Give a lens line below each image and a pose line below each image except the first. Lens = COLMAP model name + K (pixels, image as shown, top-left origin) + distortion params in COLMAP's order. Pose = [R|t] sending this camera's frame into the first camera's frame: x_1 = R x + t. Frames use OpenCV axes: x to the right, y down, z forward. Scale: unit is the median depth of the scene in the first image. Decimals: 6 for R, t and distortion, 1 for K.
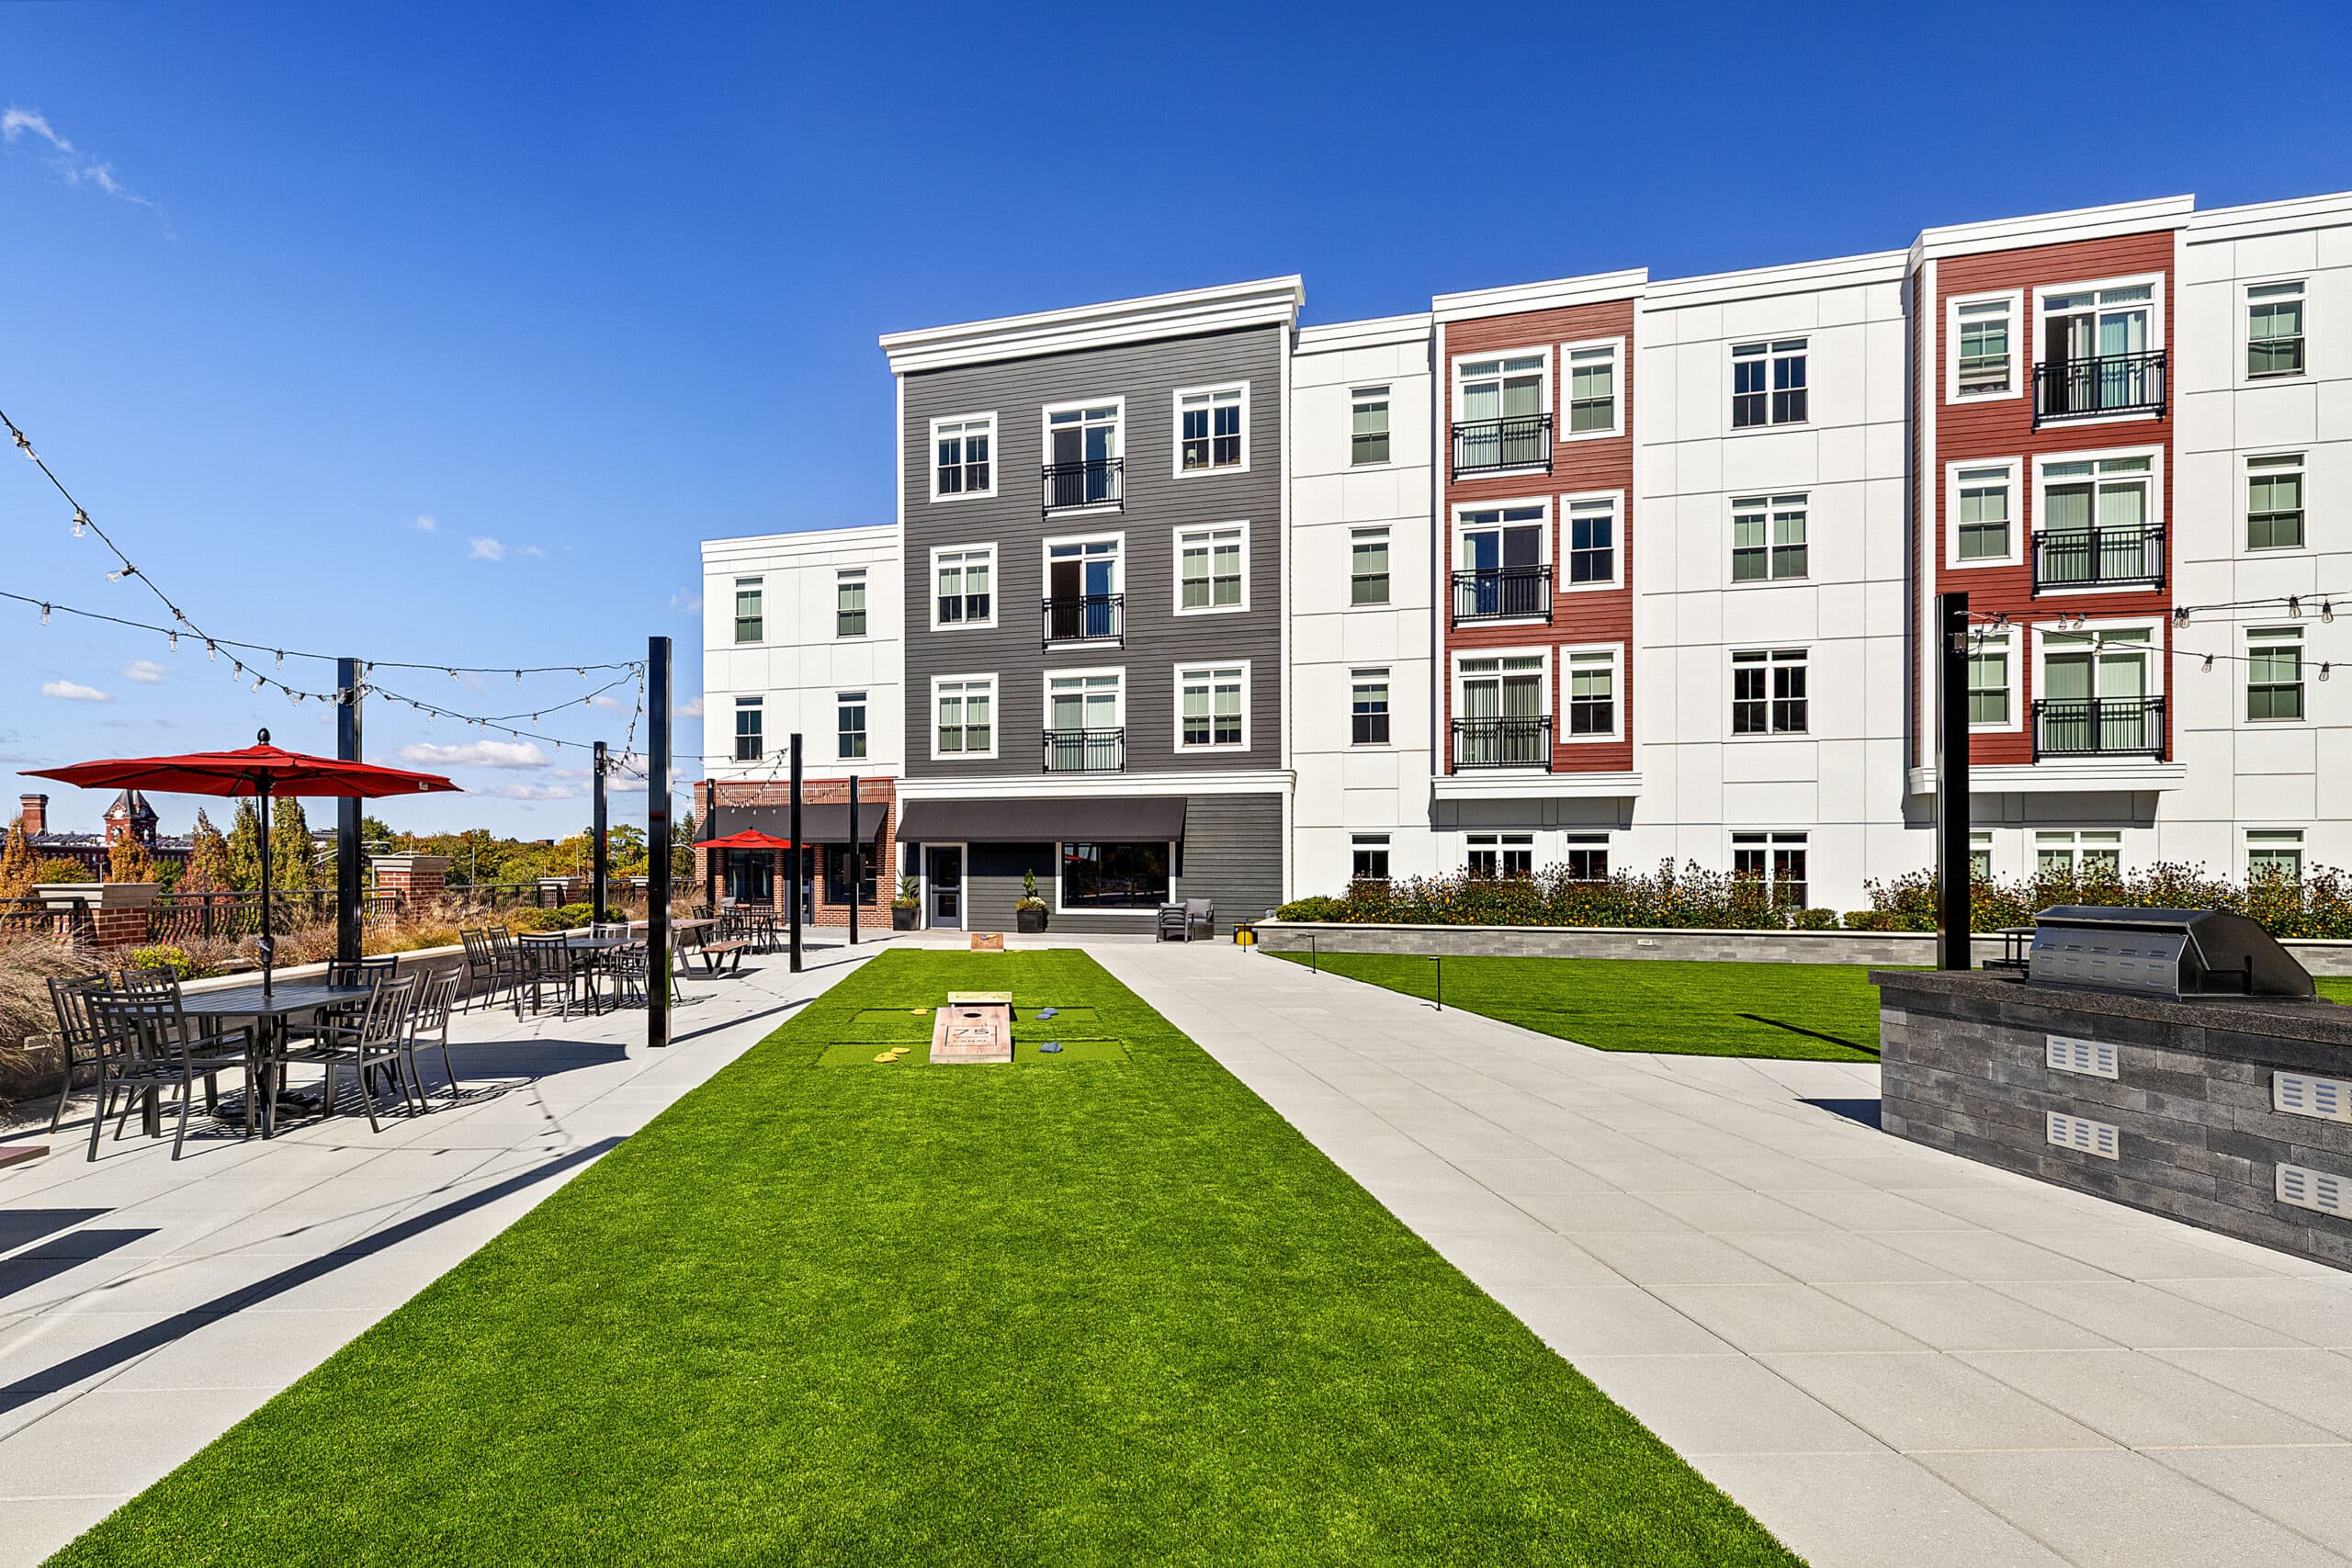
lens RADIAL K [[1195.2, 0, 1036.4], [0, 1195.2, 875.4], [0, 0, 1]] dist [0.000529, 0.000904]
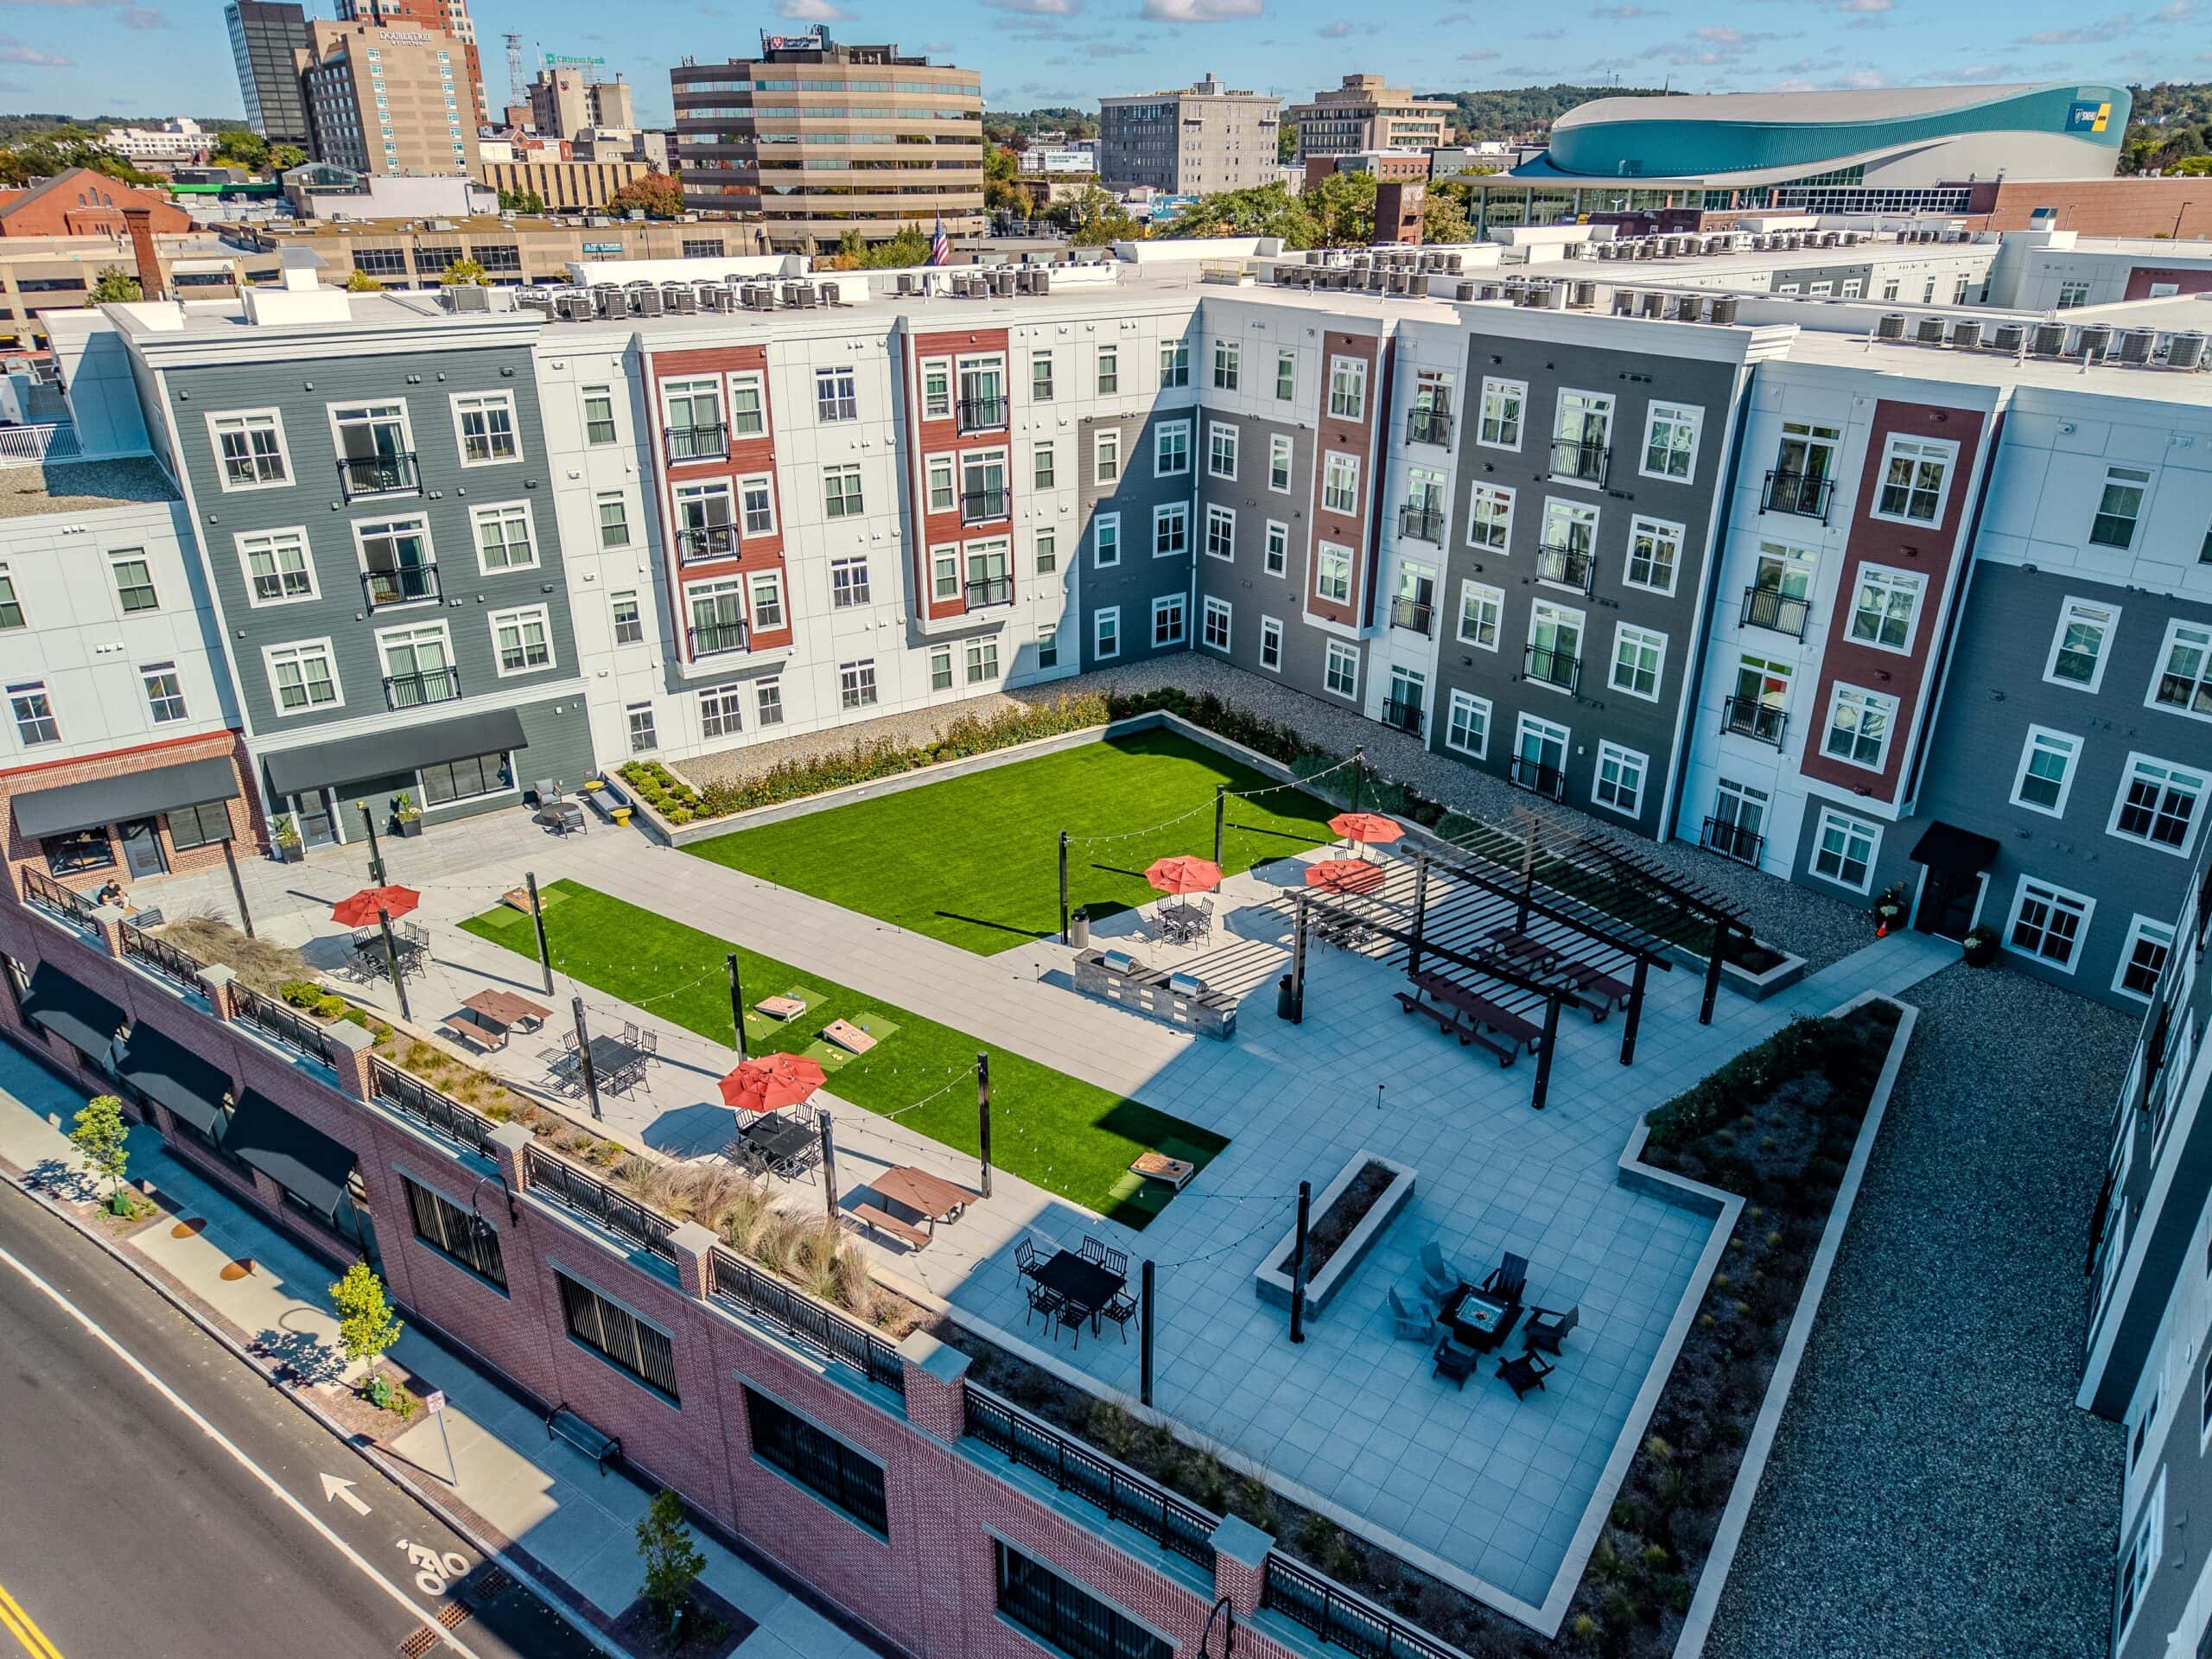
lens RADIAL K [[1480.1, 0, 1114.1], [0, 1480.1, 821.6], [0, 0, 1]] dist [0.005413, -0.005157]
pose [[0.595812, -0.325768, 0.734086, -0.738033], [-0.002206, 0.913372, 0.407121, -0.629126], [-0.803121, -0.244187, 0.543479, -0.476595]]
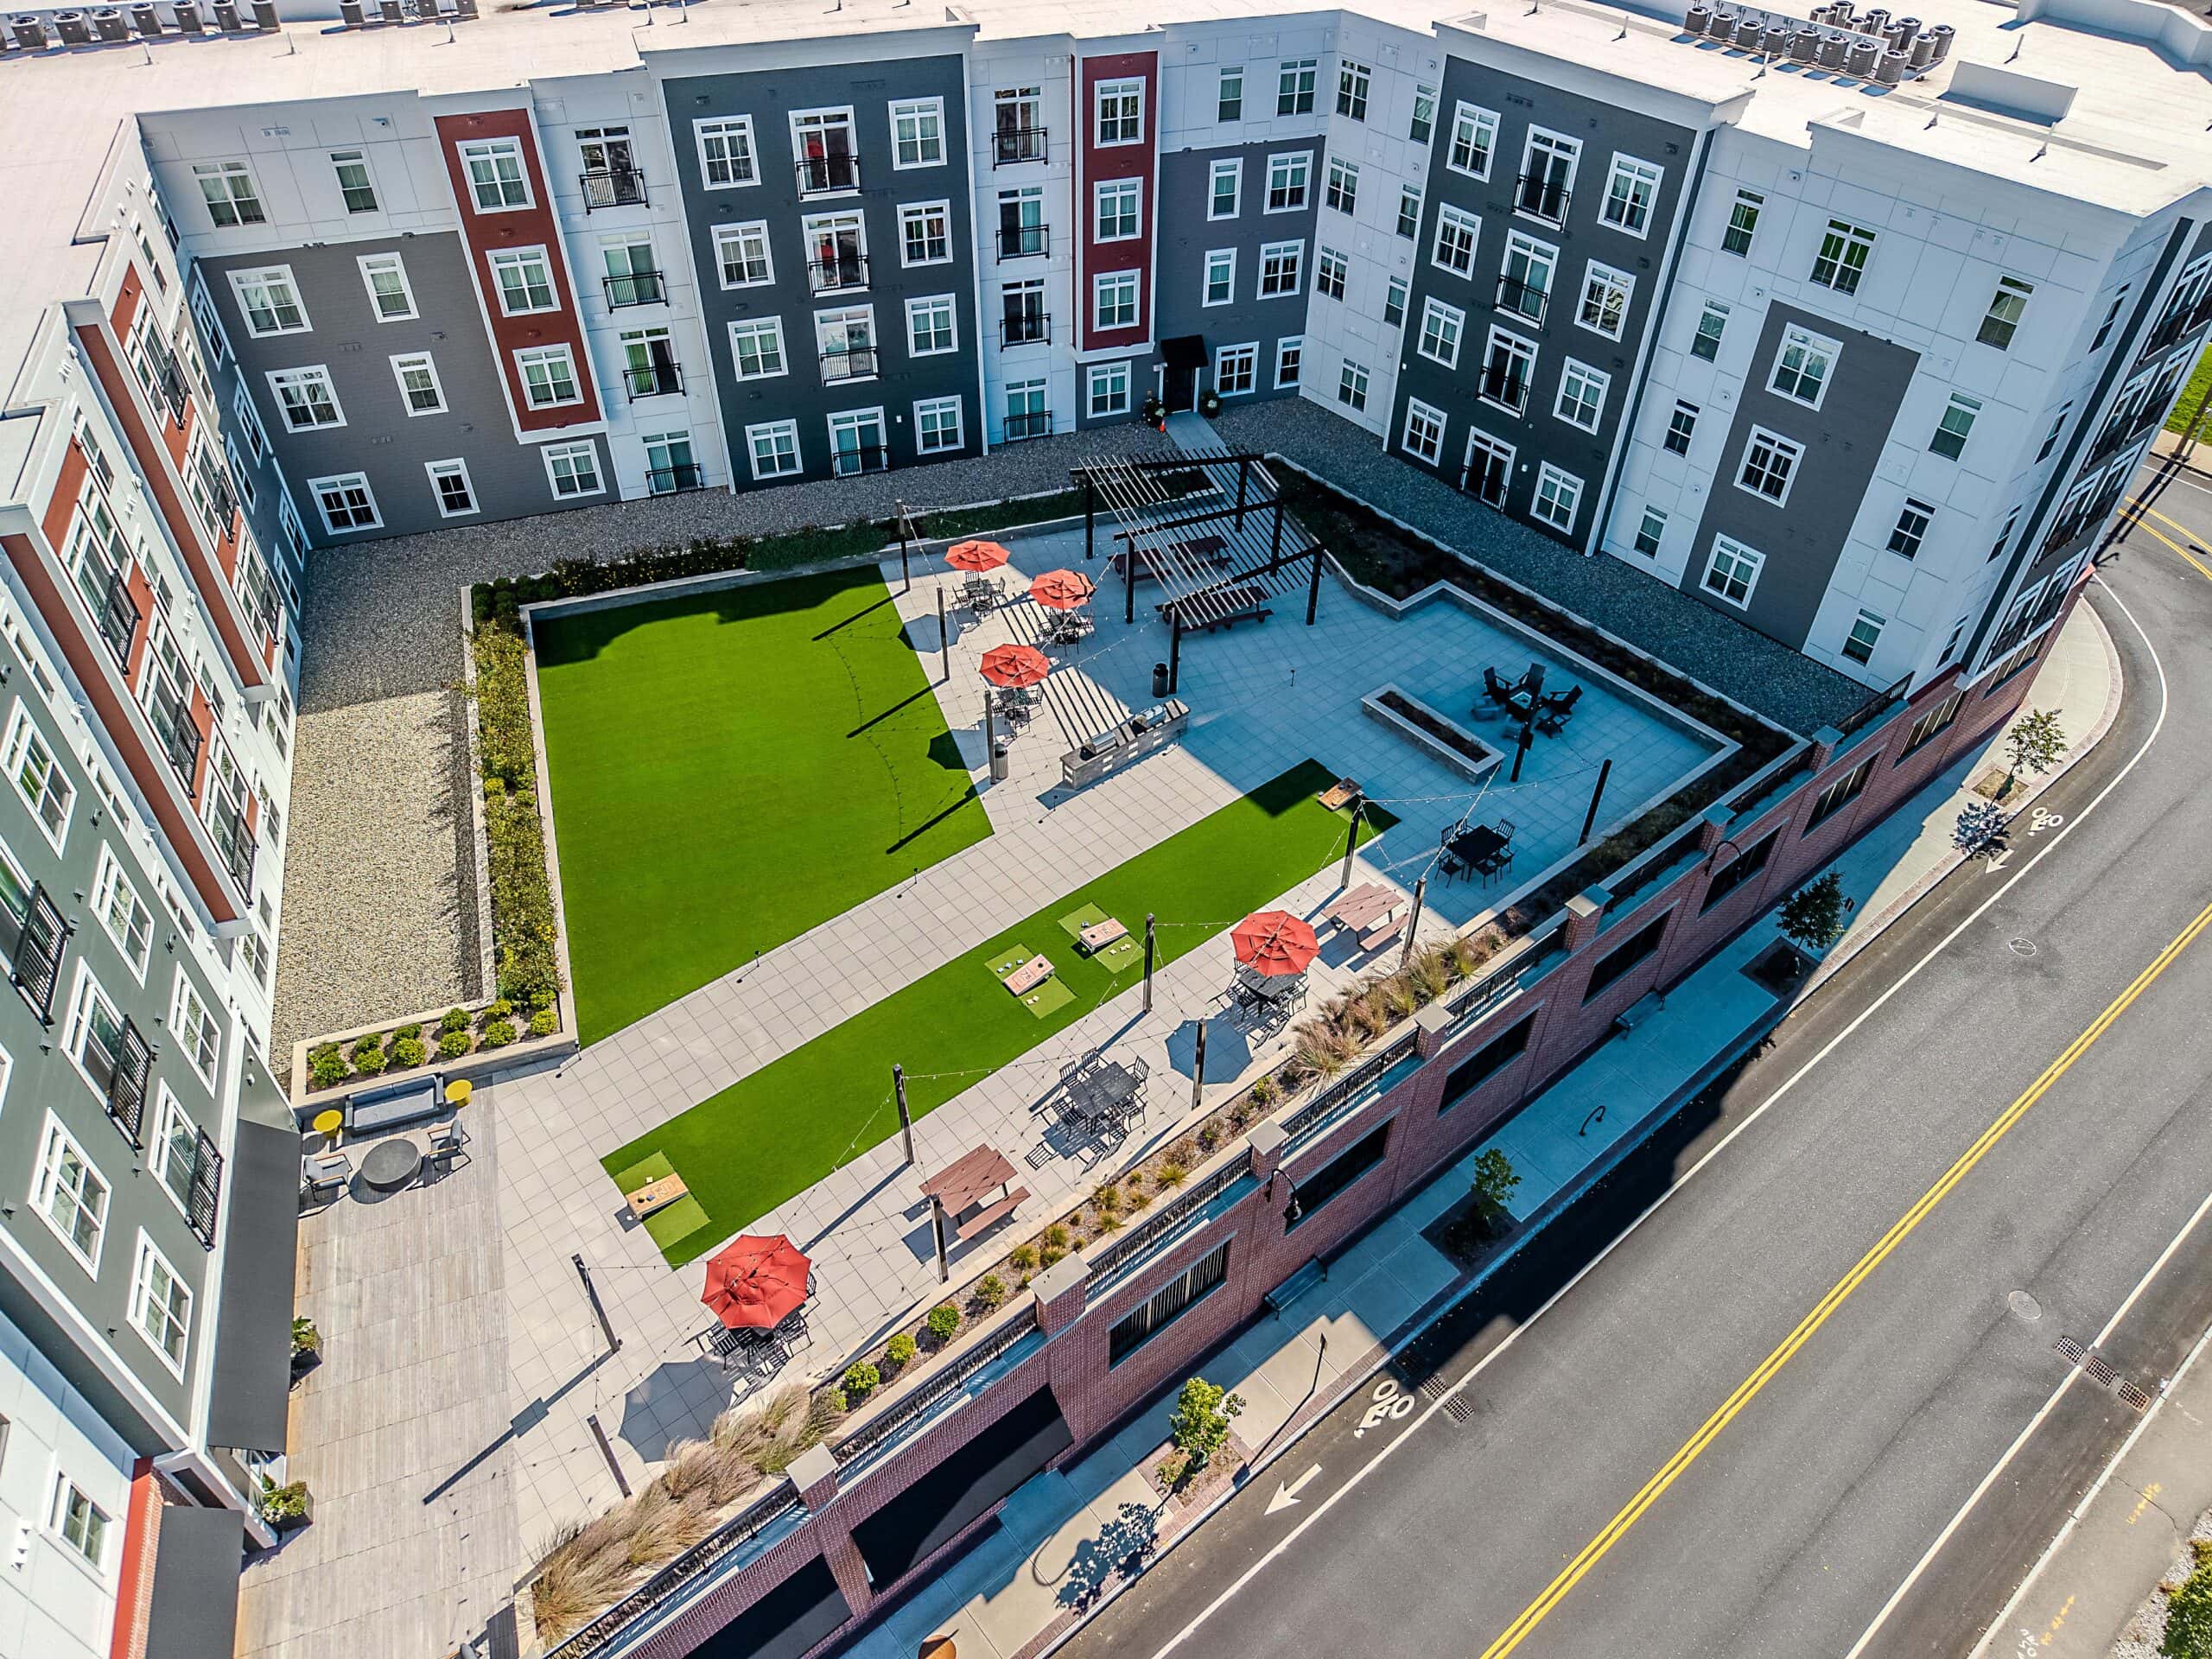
lens RADIAL K [[1489.4, 0, 1097.9], [0, 1489.4, 820.2], [0, 0, 1]] dist [0.004887, -0.006259]
pose [[-0.600435, -0.544738, 0.585439, -0.754194], [-0.013431, 0.738864, 0.673720, -0.951027], [-0.799561, 0.396662, -0.450956, 0.908259]]
